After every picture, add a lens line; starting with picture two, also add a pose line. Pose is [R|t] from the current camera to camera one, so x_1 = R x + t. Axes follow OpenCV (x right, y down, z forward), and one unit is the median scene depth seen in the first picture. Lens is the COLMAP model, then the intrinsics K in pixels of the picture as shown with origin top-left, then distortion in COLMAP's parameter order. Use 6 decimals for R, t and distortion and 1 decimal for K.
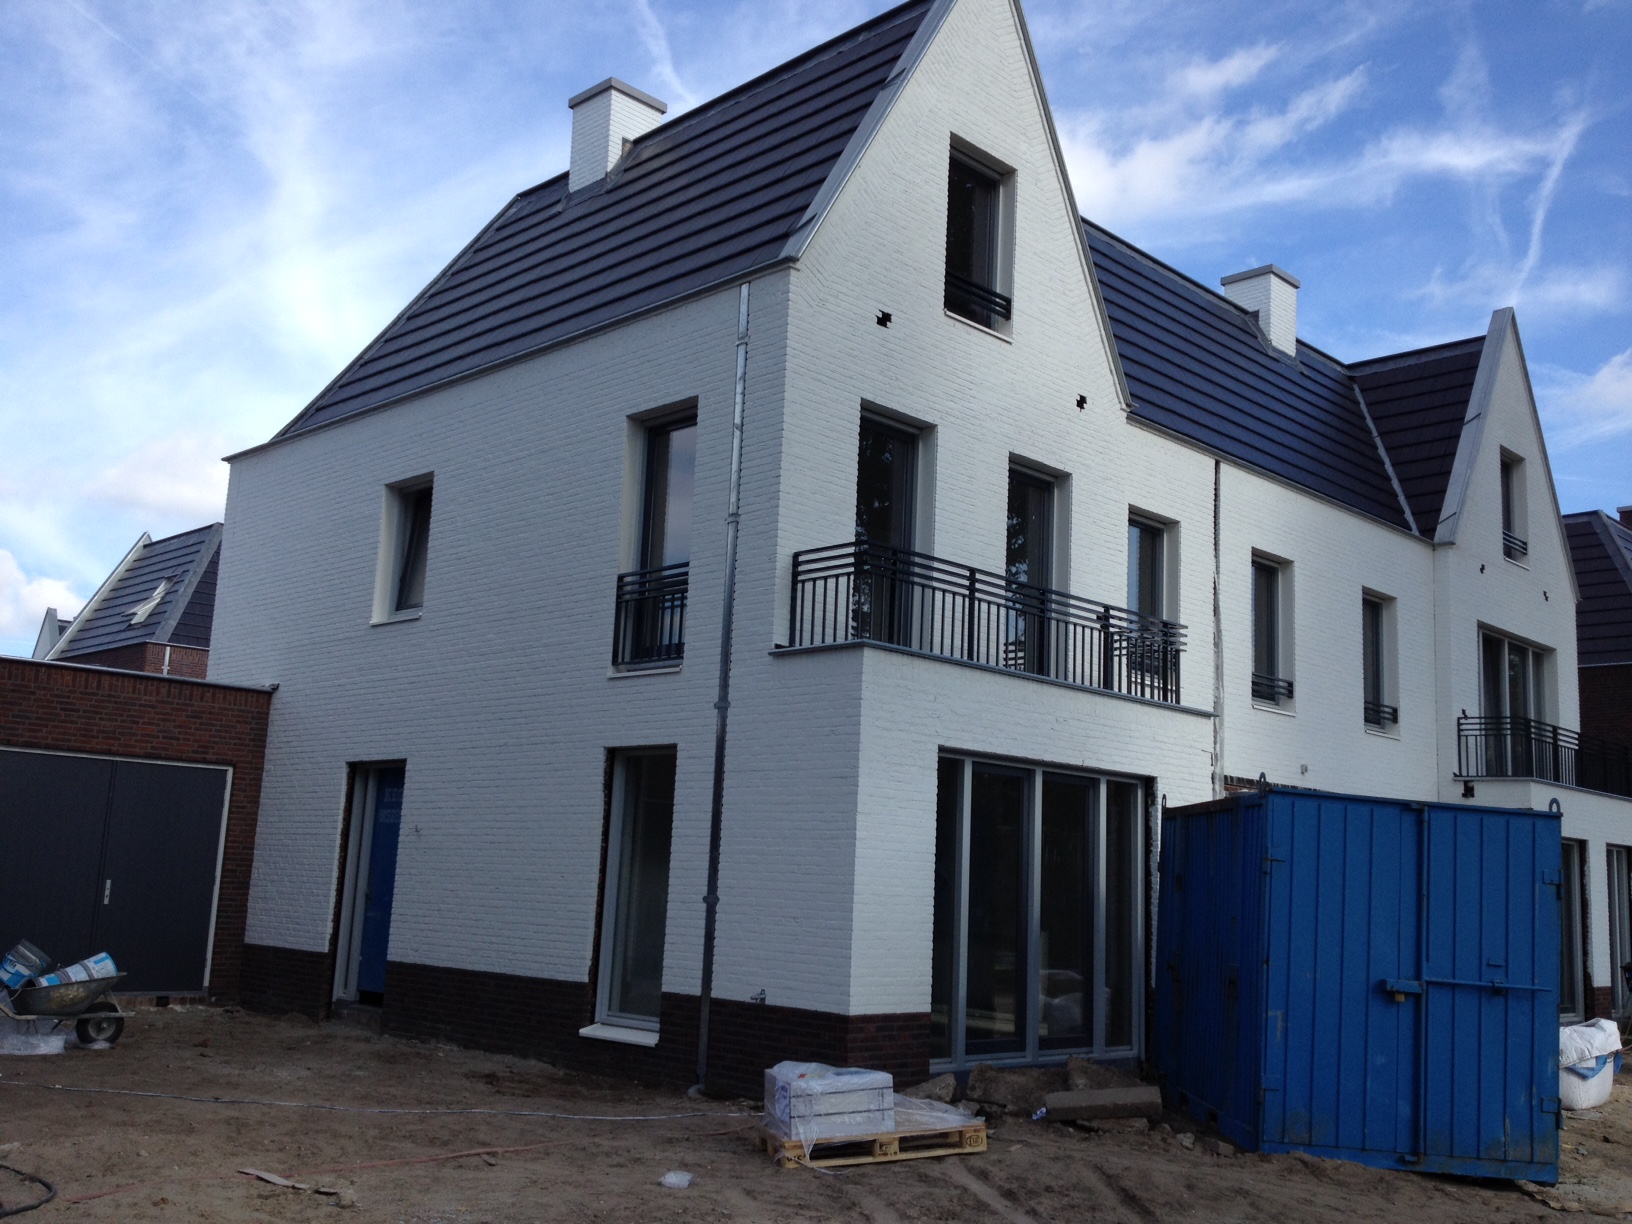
lens RADIAL K [[1530.9, 0, 816.0], [0, 1530.9, 612.0], [0, 0, 1]] dist [0.048090, 0.000972]
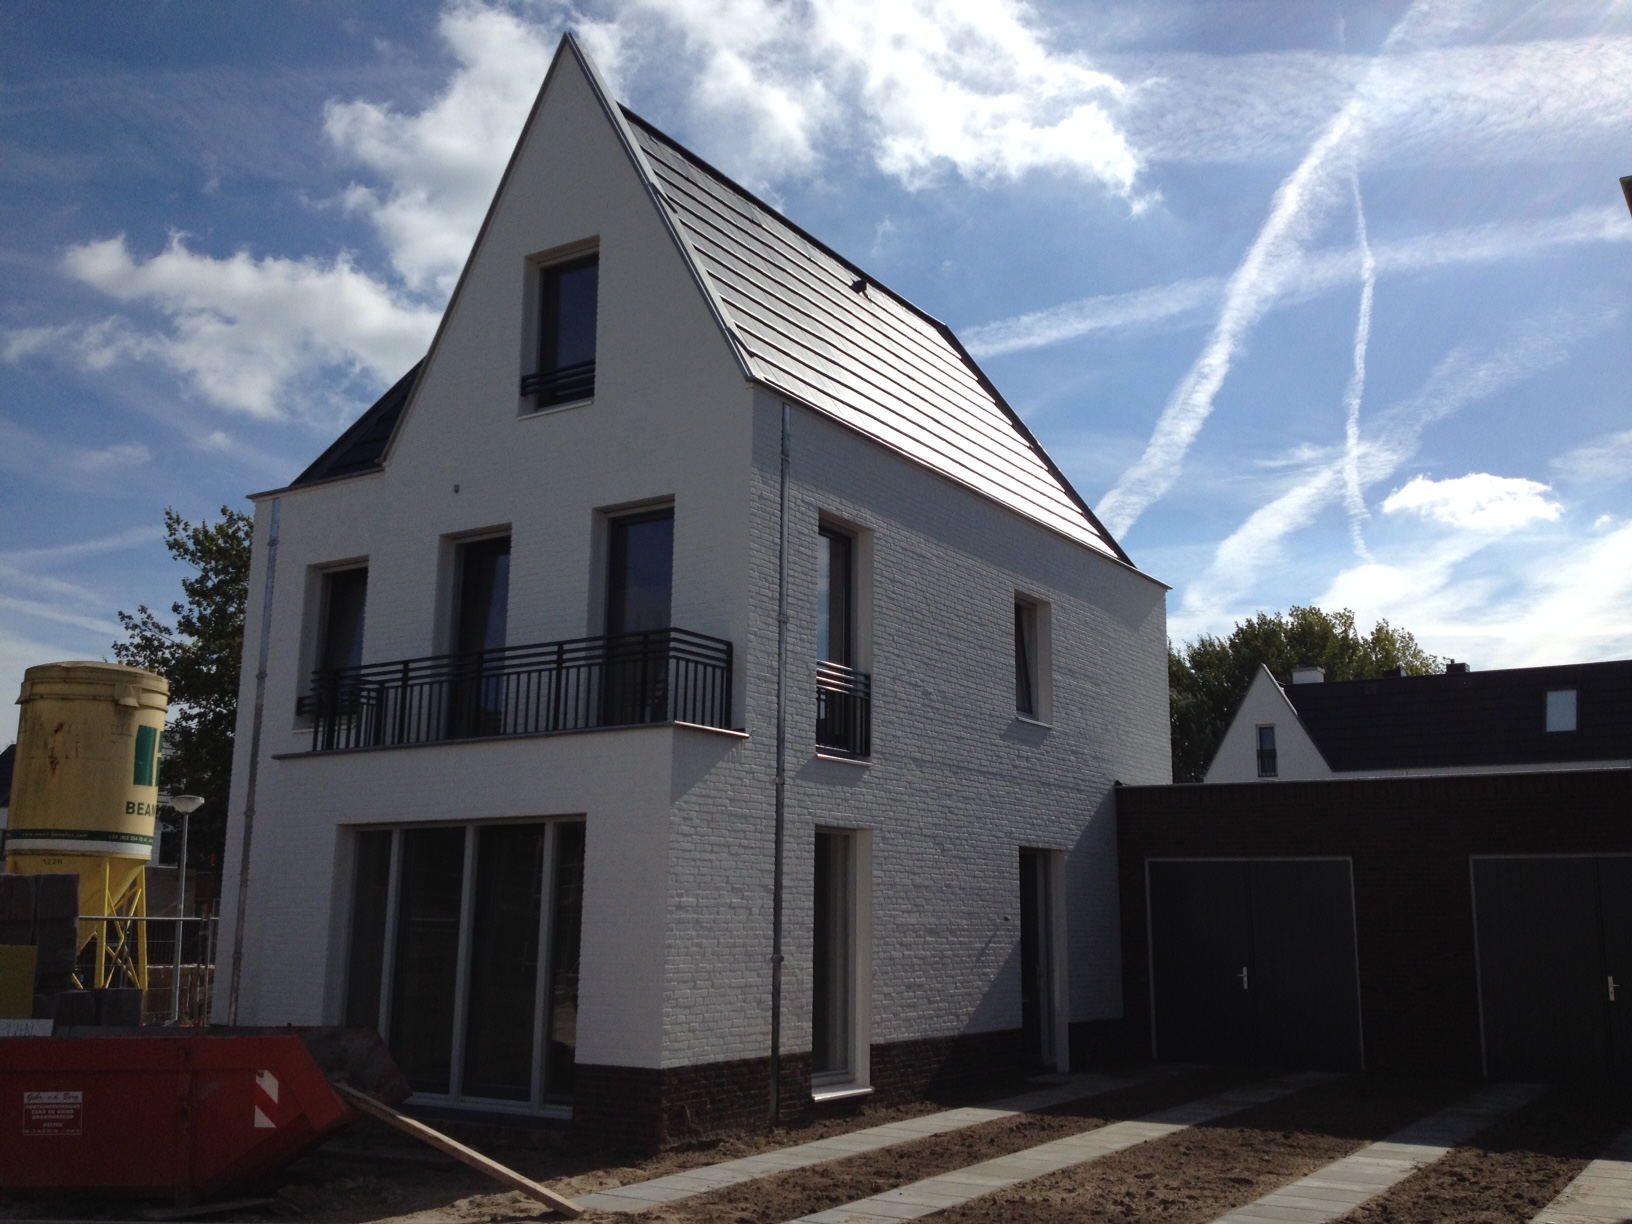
lens RADIAL K [[1530.9, 0, 816.0], [0, 1530.9, 612.0], [0, 0, 1]] dist [0.048090, 0.000972]
pose [[0.212213, -0.236242, -0.948238, 1.149838], [0.166862, 0.964849, -0.203037, 0.196661], [0.962872, -0.115137, 0.244173, 0.908674]]
